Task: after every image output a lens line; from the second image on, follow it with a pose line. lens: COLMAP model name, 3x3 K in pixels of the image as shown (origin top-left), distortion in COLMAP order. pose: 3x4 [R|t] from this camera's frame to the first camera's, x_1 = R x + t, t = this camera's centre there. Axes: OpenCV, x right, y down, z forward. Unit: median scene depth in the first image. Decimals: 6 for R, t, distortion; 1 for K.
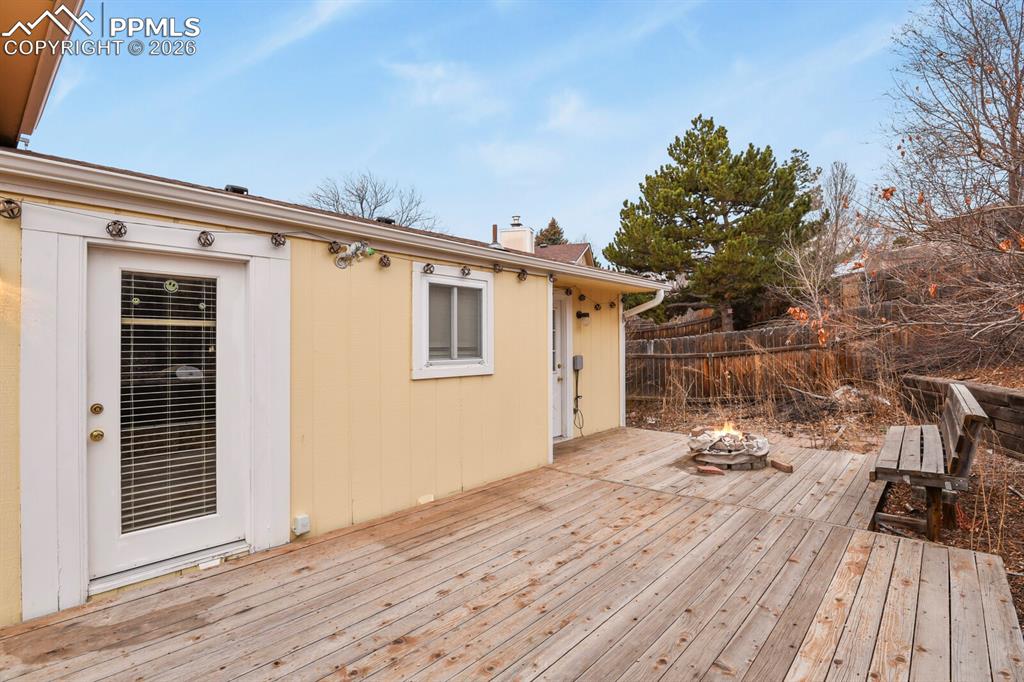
lens RADIAL K [[493.5, 0, 509.0], [0, 493.5, 327.5], [0, 0, 1]] dist [-0.003495, -0.000825]
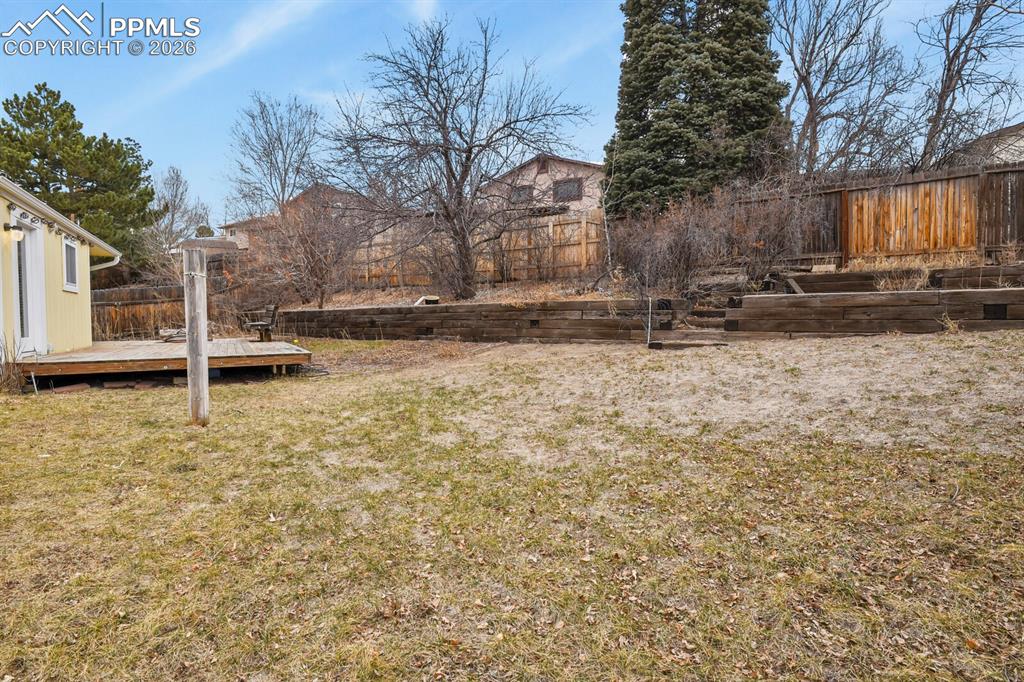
lens RADIAL K [[493.5, 0, 509.0], [0, 493.5, 327.5], [0, 0, 1]] dist [-0.003495, -0.000825]
pose [[0.321031, -0.022280, 0.946806, -0.294935], [-0.020197, 0.999335, 0.030364, 0.030137], [-0.946853, -0.028871, 0.320368, -0.273986]]
